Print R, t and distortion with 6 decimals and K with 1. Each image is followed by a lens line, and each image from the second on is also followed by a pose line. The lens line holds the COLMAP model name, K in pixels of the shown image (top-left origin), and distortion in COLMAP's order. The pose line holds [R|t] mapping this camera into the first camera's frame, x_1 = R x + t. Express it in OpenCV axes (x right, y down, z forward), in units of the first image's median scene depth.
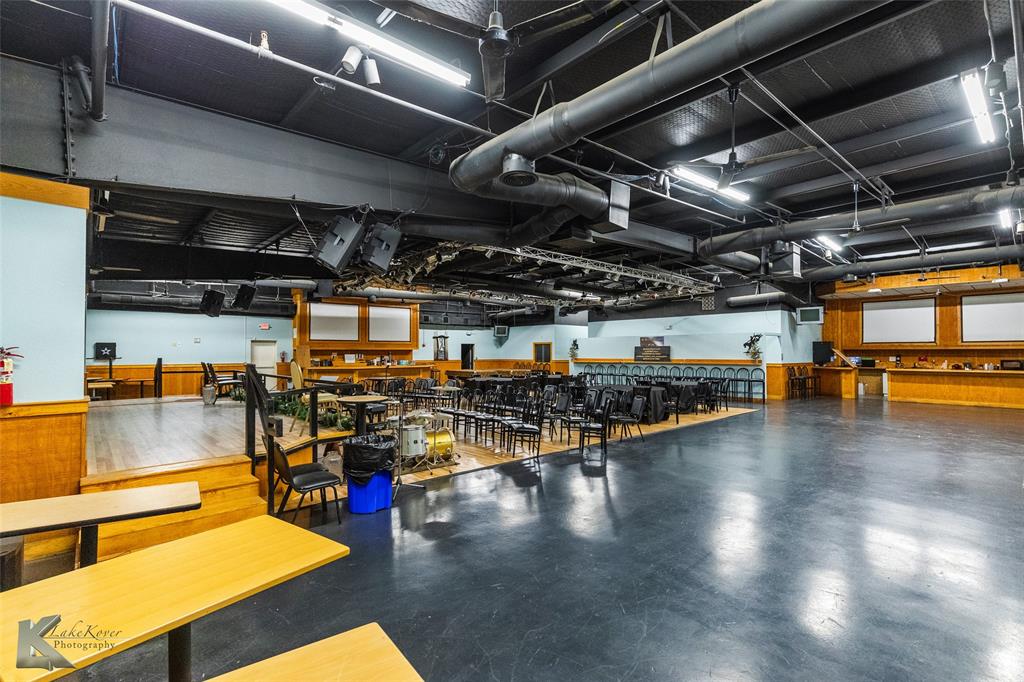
lens RADIAL K [[468.0, 0, 509.4], [0, 468.0, 345.4], [0, 0, 1]] dist [0.001713, 0.000303]
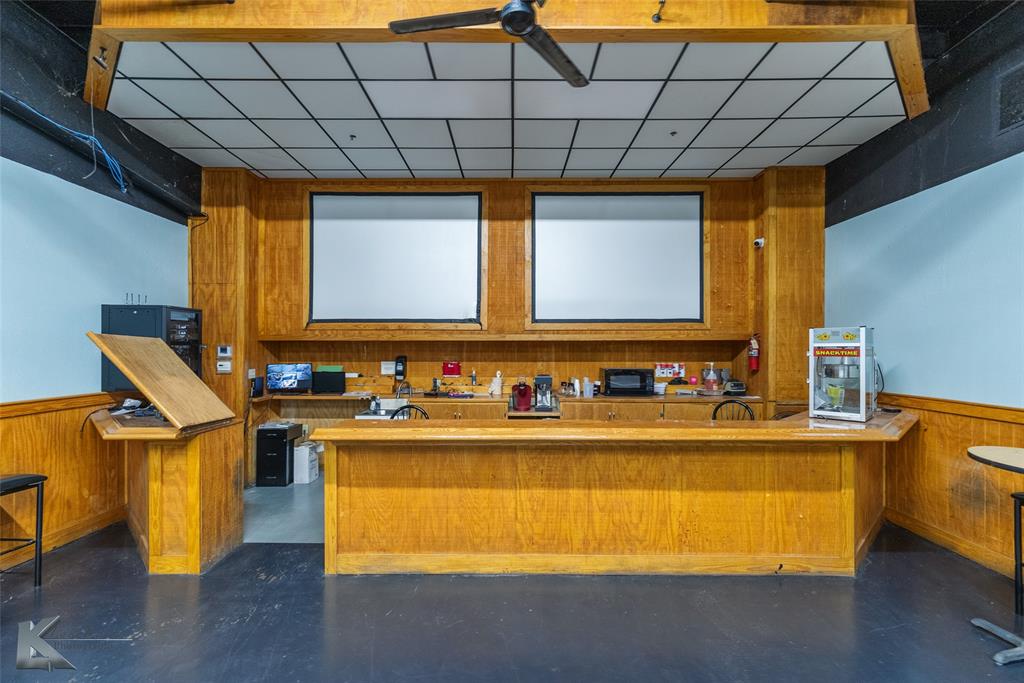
lens RADIAL K [[468.0, 0, 509.4], [0, 468.0, 345.9], [0, 0, 1]] dist [0.001713, 0.000303]
pose [[0.669325, 0.002703, 0.742965, 0.595661], [-0.011477, 0.999912, 0.006701, 0.008556], [-0.742881, -0.013012, 0.669297, 0.671750]]
